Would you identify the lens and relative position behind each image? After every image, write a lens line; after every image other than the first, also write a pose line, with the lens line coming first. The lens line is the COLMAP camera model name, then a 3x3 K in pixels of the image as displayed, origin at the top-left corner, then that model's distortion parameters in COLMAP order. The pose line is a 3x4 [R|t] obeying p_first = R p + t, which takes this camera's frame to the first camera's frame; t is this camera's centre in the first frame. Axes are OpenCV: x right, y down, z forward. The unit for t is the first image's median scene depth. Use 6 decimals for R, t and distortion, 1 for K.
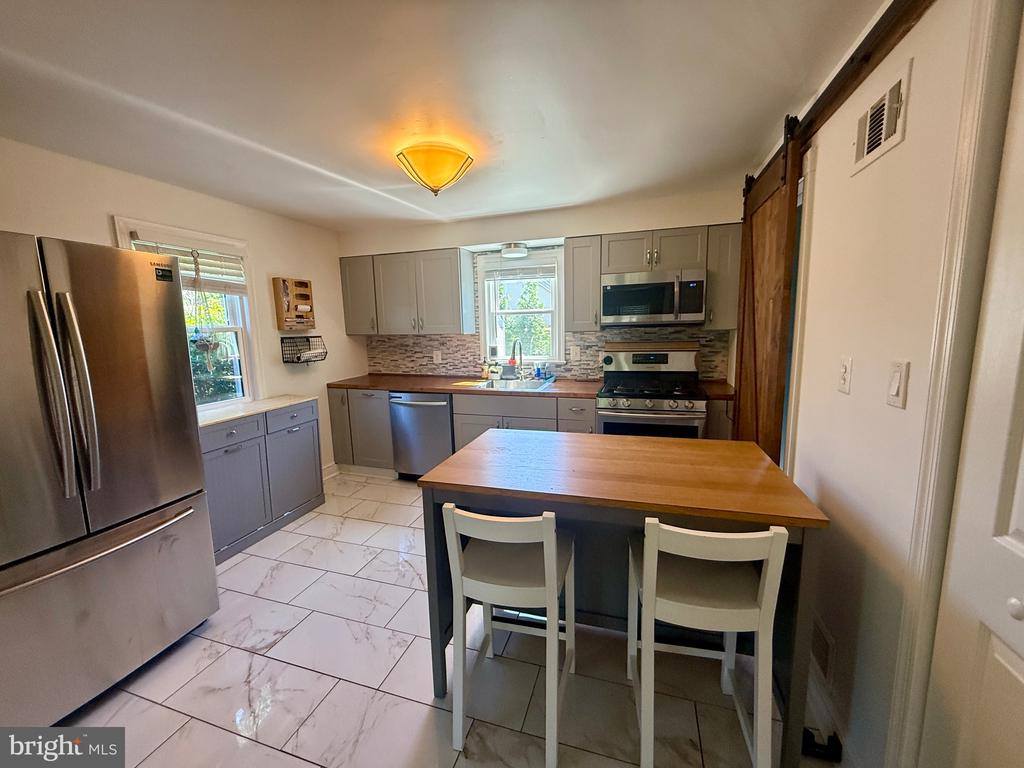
lens RADIAL K [[411.4, 0, 506.0], [0, 411.4, 380.1], [0, 0, 1]] dist [0.000009, -0.000041]
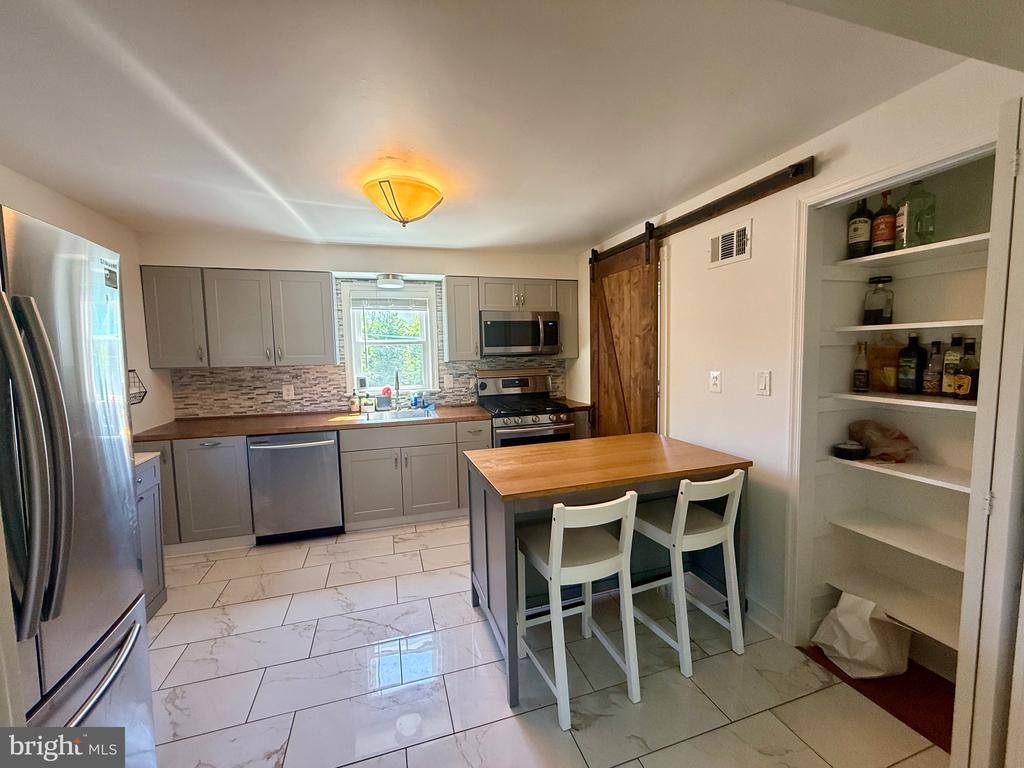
lens RADIAL K [[411.4, 0, 507.3], [0, 411.4, 379.8], [0, 0, 1]] dist [0.000009, -0.000041]
pose [[0.816082, -0.033778, 0.576948, -0.345244], [0.078781, 0.995474, -0.053153, 0.000359], [-0.572541, 0.088830, 0.815049, 0.039580]]
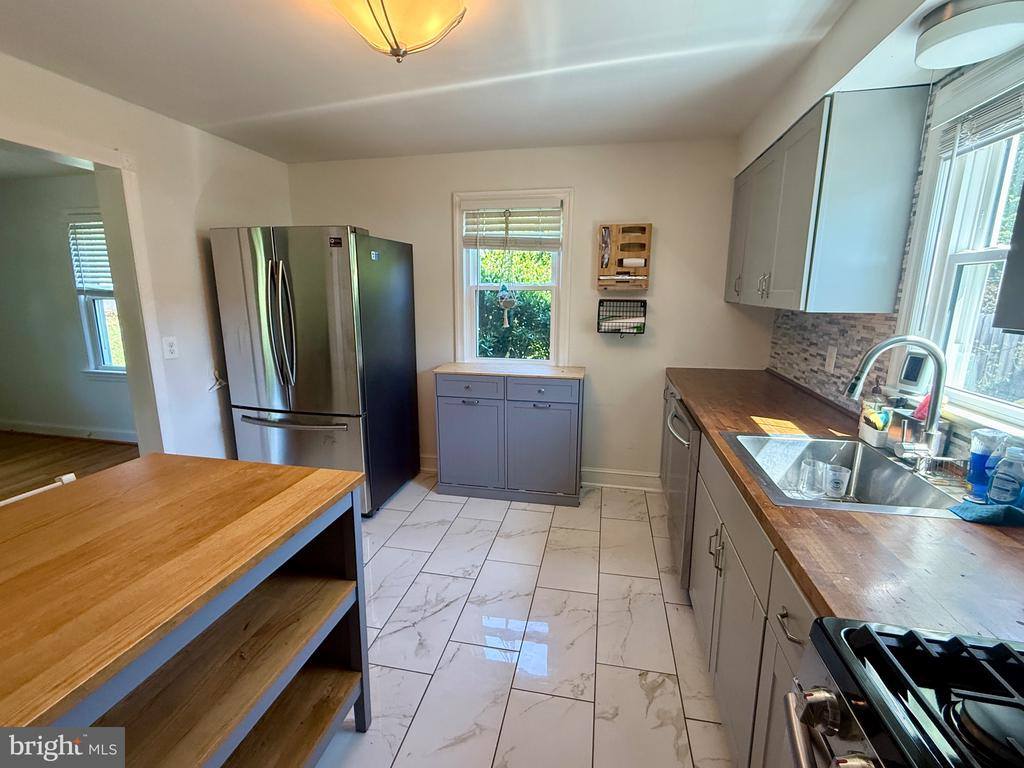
lens RADIAL K [[460.0, 0, 510.2], [0, 460.0, 379.9], [0, 0, 1]] dist [-0.002721, 0.000753]
pose [[0.114955, 0.215342, -0.969749, 0.355151], [-0.144994, 0.969403, 0.198078, -0.100104], [0.982732, 0.117838, 0.142660, 0.686425]]
